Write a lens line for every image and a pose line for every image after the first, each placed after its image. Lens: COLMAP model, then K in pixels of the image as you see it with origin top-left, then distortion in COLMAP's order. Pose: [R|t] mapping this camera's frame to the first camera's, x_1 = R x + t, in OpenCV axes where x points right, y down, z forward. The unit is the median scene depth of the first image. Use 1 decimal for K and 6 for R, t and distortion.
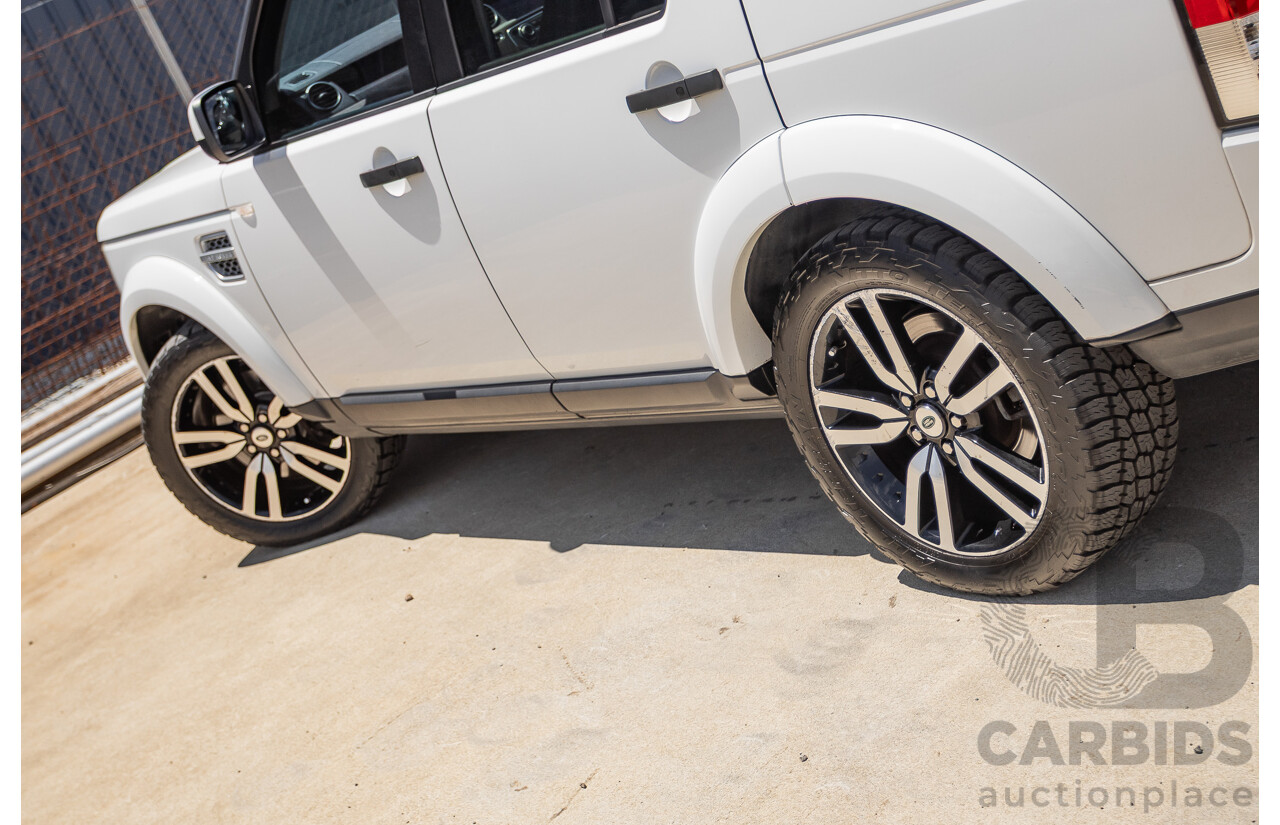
lens RADIAL K [[2001.9, 0, 633.6], [0, 2001.9, 402.3], [0, 0, 1]] dist [-0.029694, 0.000000]
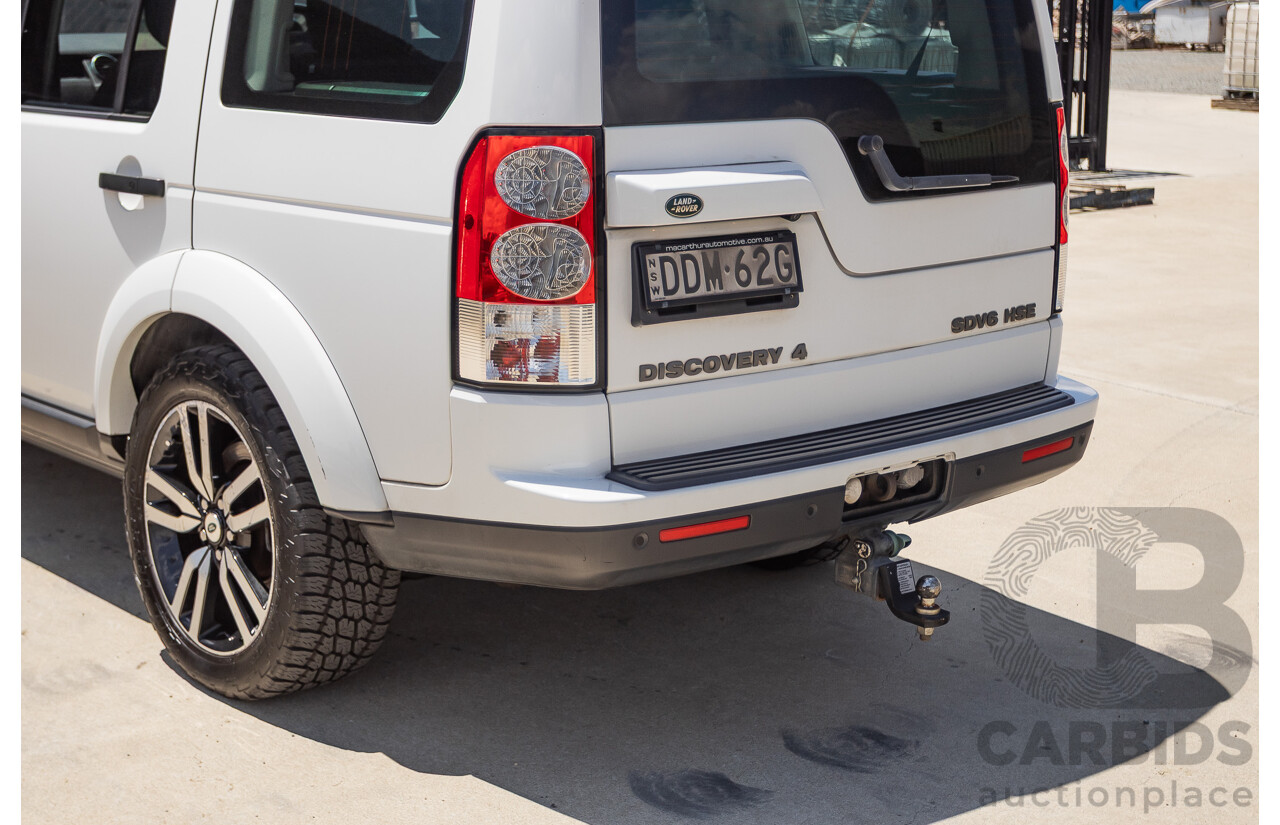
lens RADIAL K [[2001.9, 0, 609.2], [0, 2001.9, 393.6], [0, 0, 1]] dist [-0.029694, 0.000000]
pose [[0.910927, 0.400363, 0.099608, 0.198244], [-0.390820, 0.914734, -0.102571, -0.030711], [-0.132181, 0.054506, 0.989726, -0.181317]]
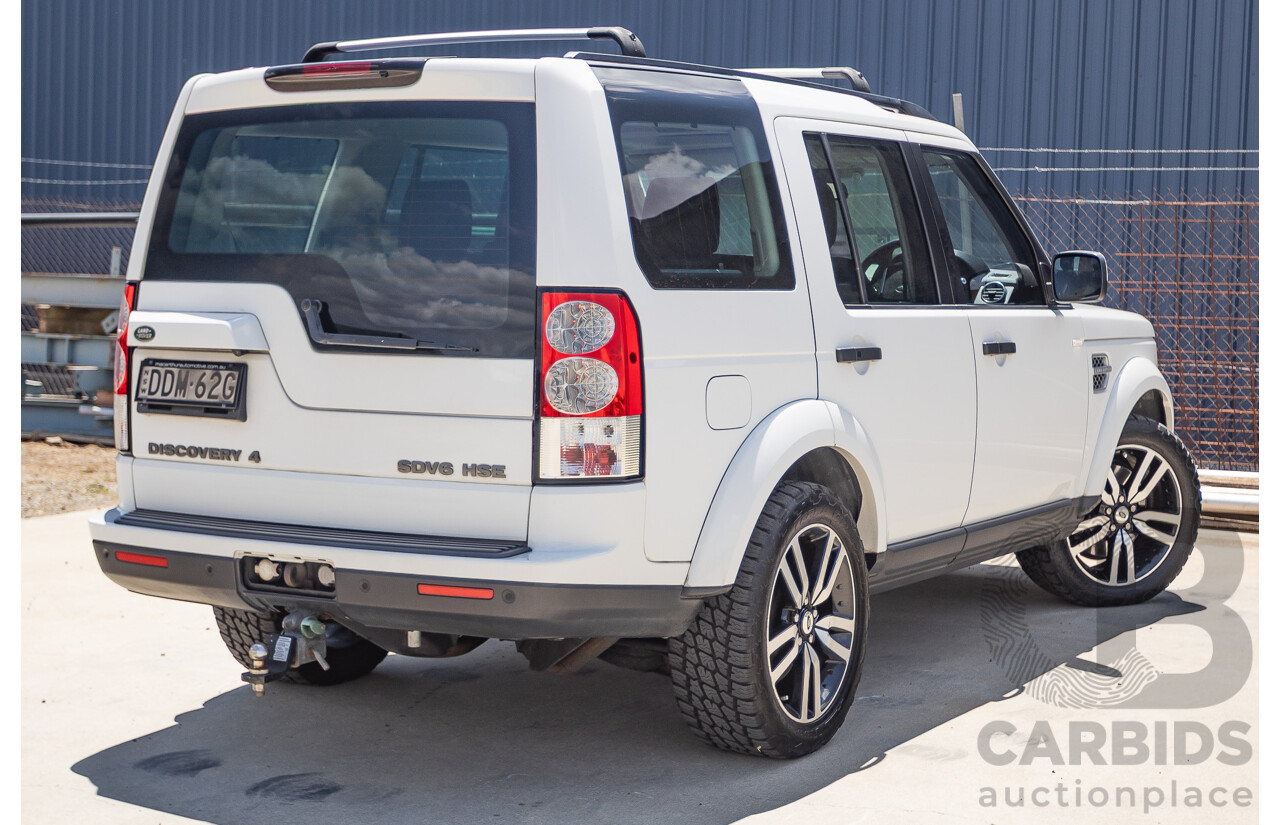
lens RADIAL K [[2148.9, 0, 637.3], [0, 2148.9, 417.6], [0, 0, 1]] dist [-0.015178, 0.000000]
pose [[0.307210, 0.464497, -0.830581, 1.627914], [-0.405623, 0.853448, 0.327256, -0.781779], [0.860867, 0.236367, 0.450598, 0.361060]]
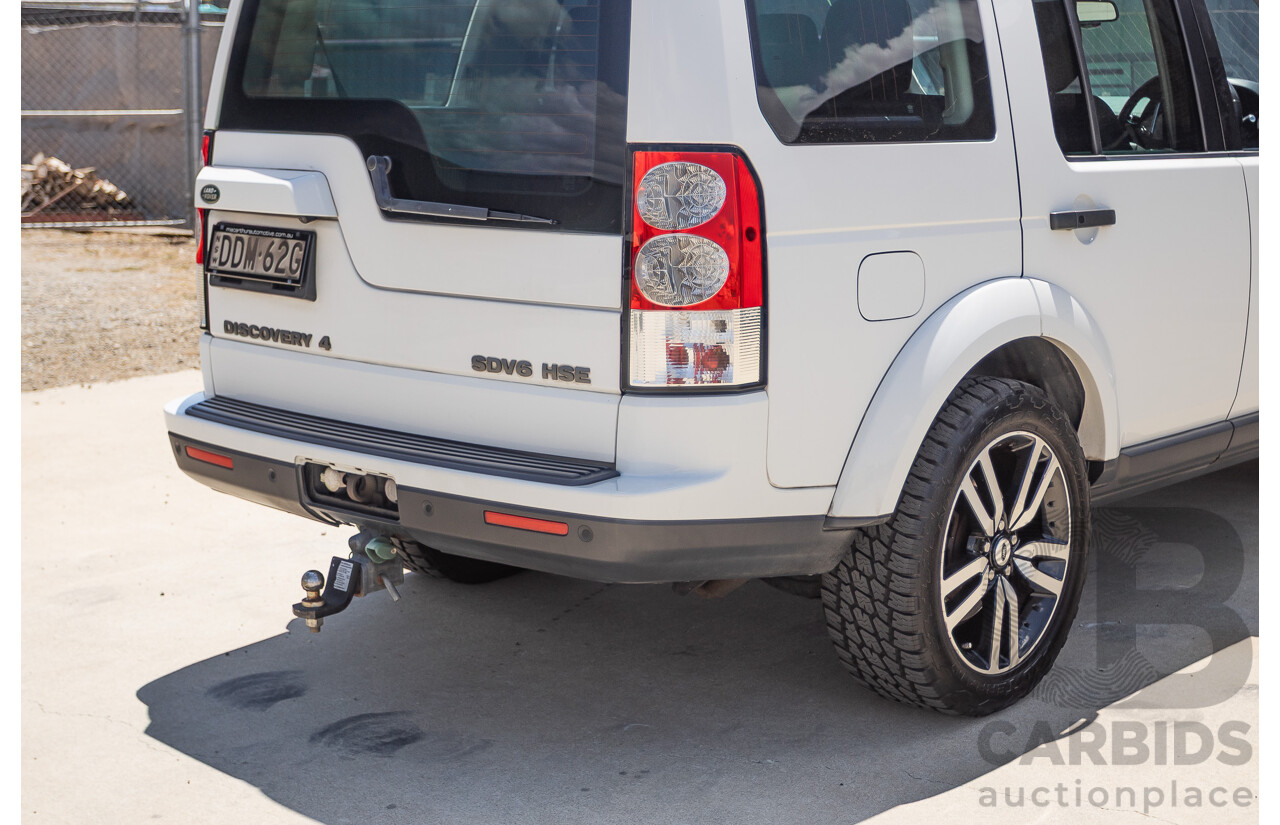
lens RADIAL K [[2001.9, 0, 651.3], [0, 2001.9, 405.3], [0, 0, 1]] dist [-0.029694, 0.000000]
pose [[0.144264, 0.544927, -0.825980, 1.344846], [-0.343431, 0.810400, 0.474665, -0.754386], [0.928032, 0.215190, 0.304057, 0.628432]]
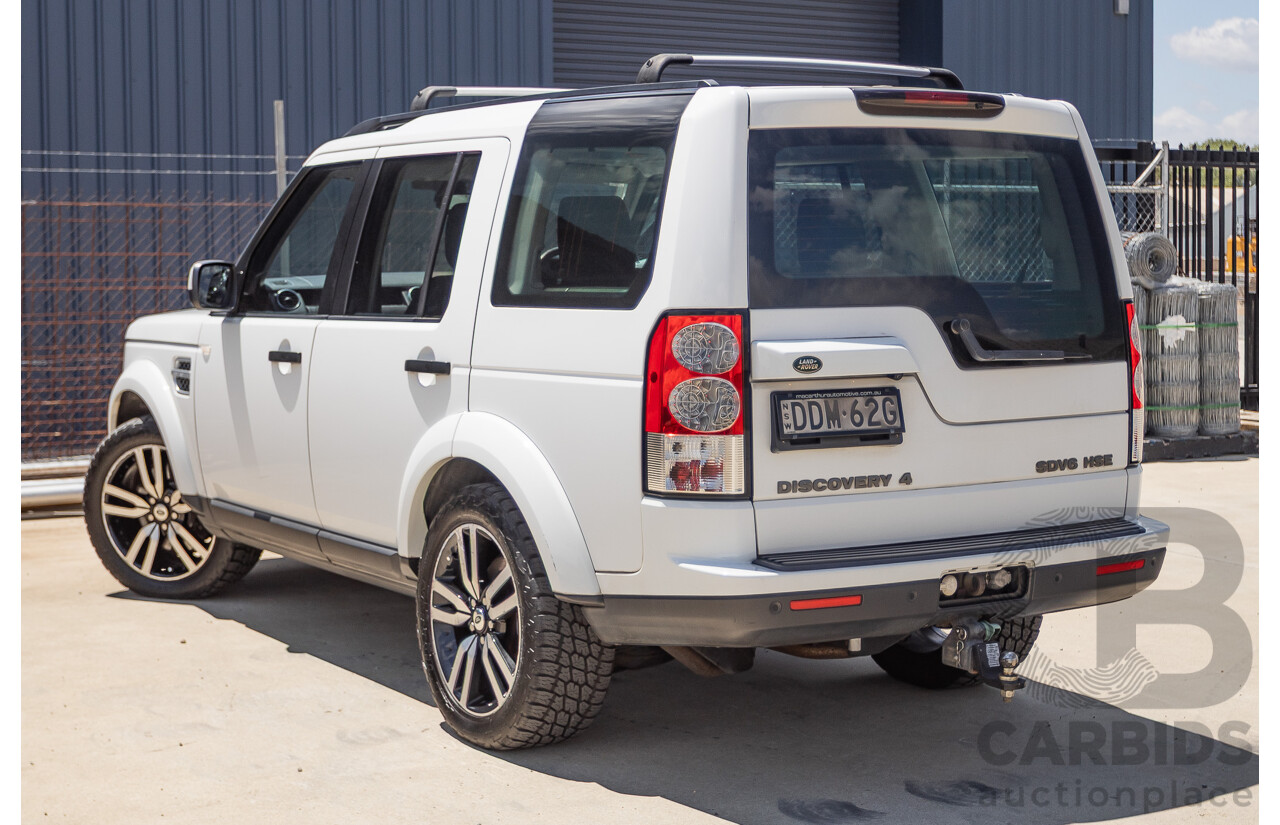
lens RADIAL K [[2001.9, 0, 626.3], [0, 2001.9, 408.7], [0, 0, 1]] dist [-0.029694, 0.000000]
pose [[0.908916, 0.405997, -0.095068, 0.313990], [-0.416435, 0.895459, -0.157270, 0.056408], [0.021278, 0.182535, 0.982969, -0.531571]]
